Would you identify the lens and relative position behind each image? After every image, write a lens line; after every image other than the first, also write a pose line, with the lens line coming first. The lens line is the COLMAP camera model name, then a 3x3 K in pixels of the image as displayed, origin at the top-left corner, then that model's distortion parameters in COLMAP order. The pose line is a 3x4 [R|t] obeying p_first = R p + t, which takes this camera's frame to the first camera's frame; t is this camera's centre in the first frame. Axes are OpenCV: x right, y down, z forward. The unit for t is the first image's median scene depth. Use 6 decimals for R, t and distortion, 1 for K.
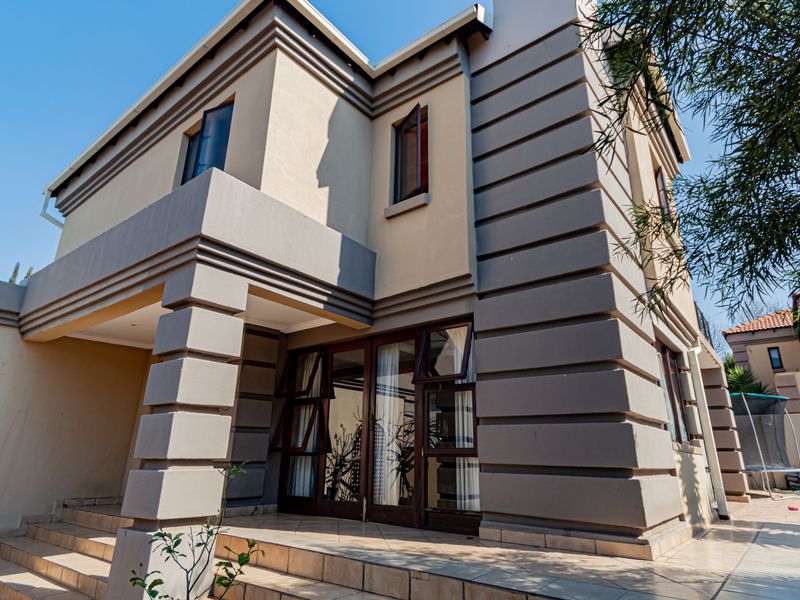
lens RADIAL K [[474.6, 0, 400.0], [0, 474.6, 300.0], [0, 0, 1]] dist [-0.001118, -0.000161]
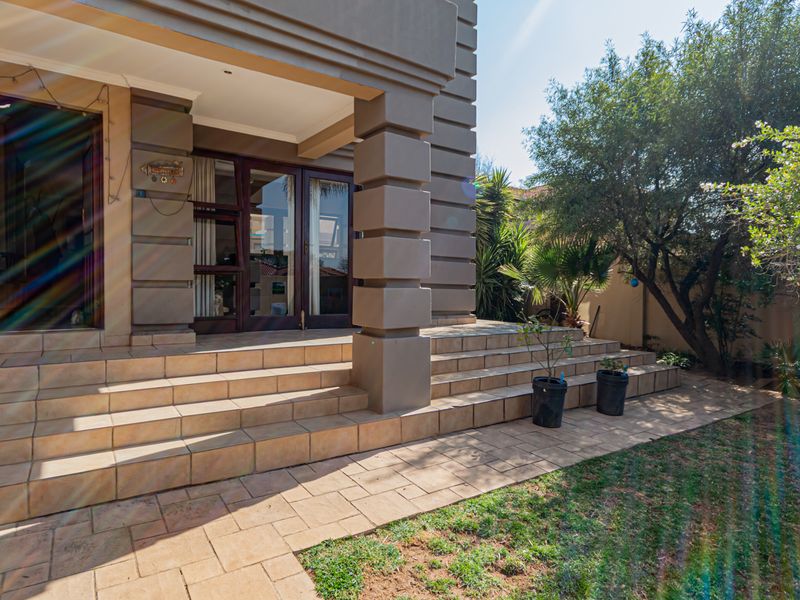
lens RADIAL K [[474.6, 0, 400.0], [0, 474.6, 300.0], [0, 0, 1]] dist [-0.001118, -0.000161]
pose [[0.292085, -0.037743, 0.955647, -0.975434], [-0.314266, 0.939948, 0.133175, 0.143778], [-0.903285, -0.339226, 0.262683, 0.432705]]
